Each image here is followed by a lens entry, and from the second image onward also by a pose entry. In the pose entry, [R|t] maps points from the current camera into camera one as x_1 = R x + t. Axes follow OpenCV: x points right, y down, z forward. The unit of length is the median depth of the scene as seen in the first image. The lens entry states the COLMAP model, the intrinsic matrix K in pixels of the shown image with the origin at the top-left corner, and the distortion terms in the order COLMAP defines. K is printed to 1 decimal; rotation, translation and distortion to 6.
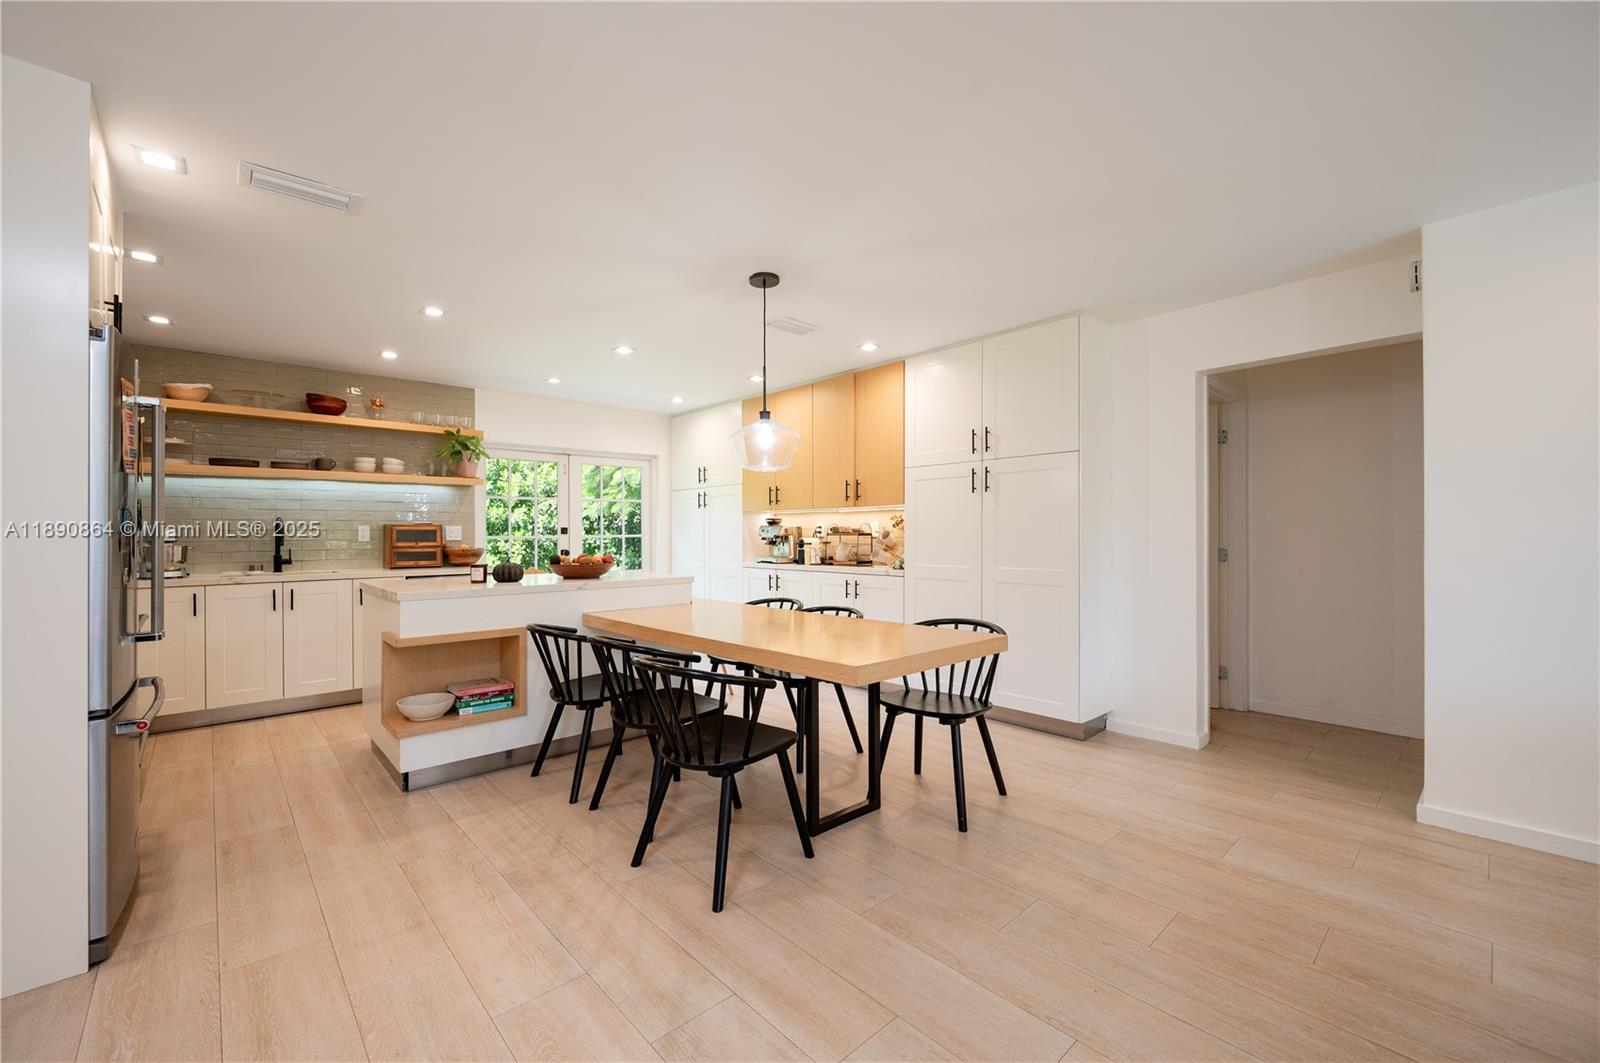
lens RADIAL K [[651.7, 0, 788.2], [0, 651.7, 529.1], [0, 0, 1]] dist [0.000325, 0.000112]
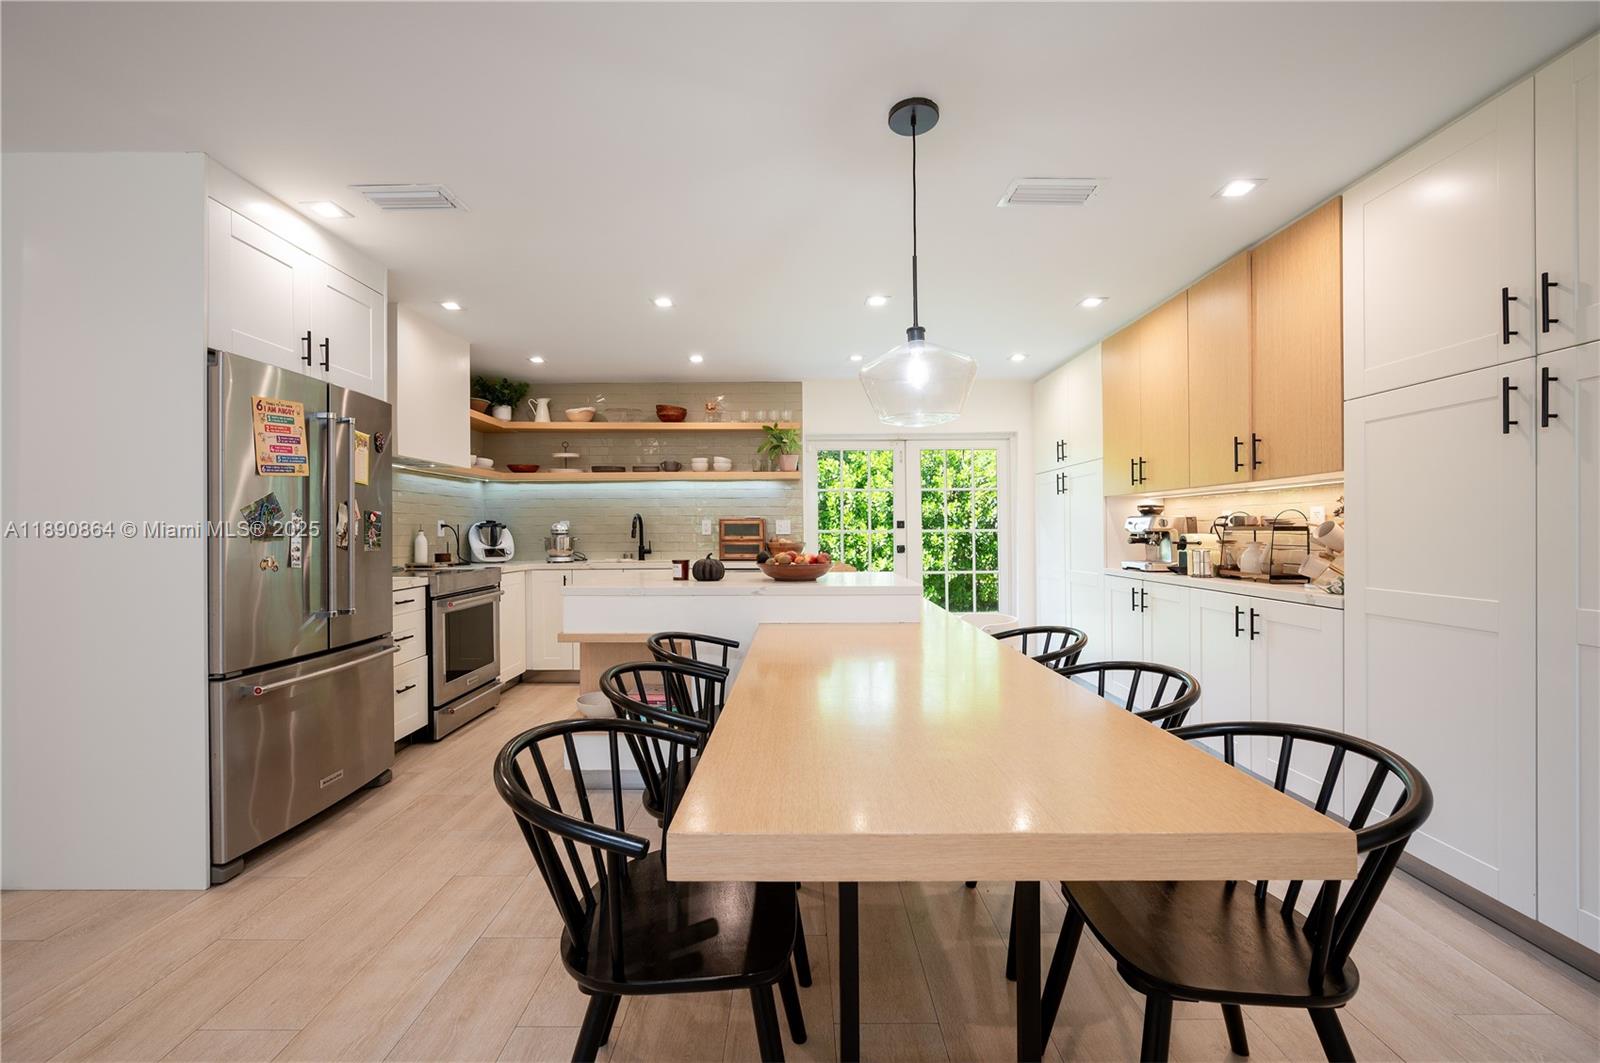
lens RADIAL K [[636.2, 0, 797.0], [0, 636.2, 525.6], [0, 0, 1]] dist [-0.007042, 0.000162]
pose [[0.737858, -0.002471, -0.674952, 0.180099], [0.004493, 0.999989, 0.001251, 0.002873], [0.674941, -0.003956, 0.737861, 0.303286]]
